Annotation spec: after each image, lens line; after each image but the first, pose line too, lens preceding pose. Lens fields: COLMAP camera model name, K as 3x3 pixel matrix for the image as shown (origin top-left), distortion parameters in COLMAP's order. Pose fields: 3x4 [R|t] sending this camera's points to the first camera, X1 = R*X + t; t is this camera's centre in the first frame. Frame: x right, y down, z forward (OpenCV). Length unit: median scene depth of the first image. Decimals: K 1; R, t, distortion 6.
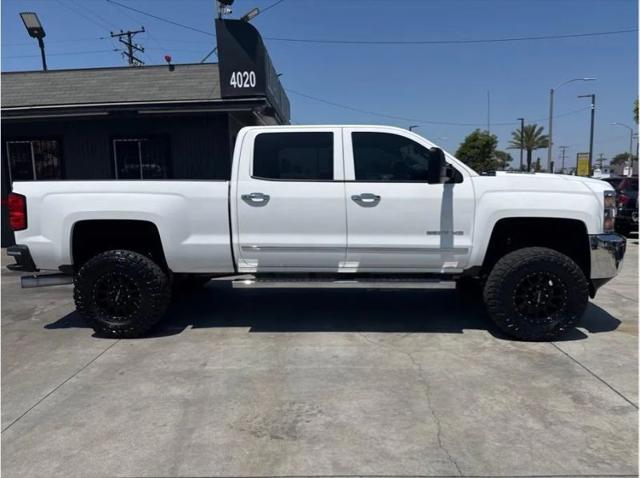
lens RADIAL K [[458.4, 0, 331.6], [0, 458.4, 231.1], [0, 0, 1]] dist [0.015691, -0.002223]
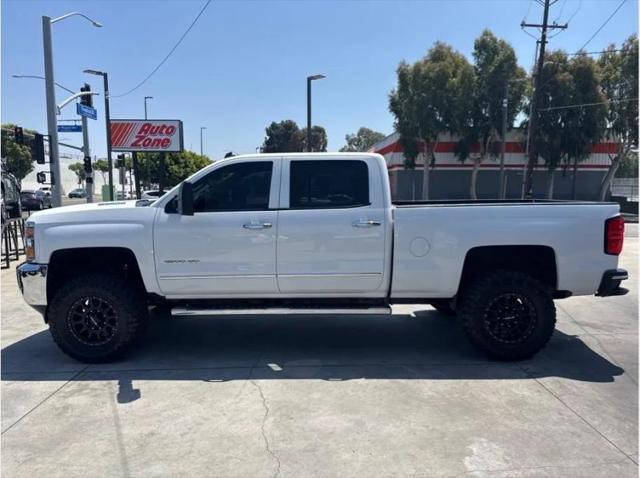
lens RADIAL K [[447.8, 0, 335.6], [0, 447.8, 236.5], [0, 0, 1]] dist [-0.000248, -0.006024]
pose [[-0.999348, 0.016675, -0.032022, -0.018540], [0.009809, 0.978990, 0.203673, -0.285439], [0.034746, 0.203226, -0.978515, 2.324843]]
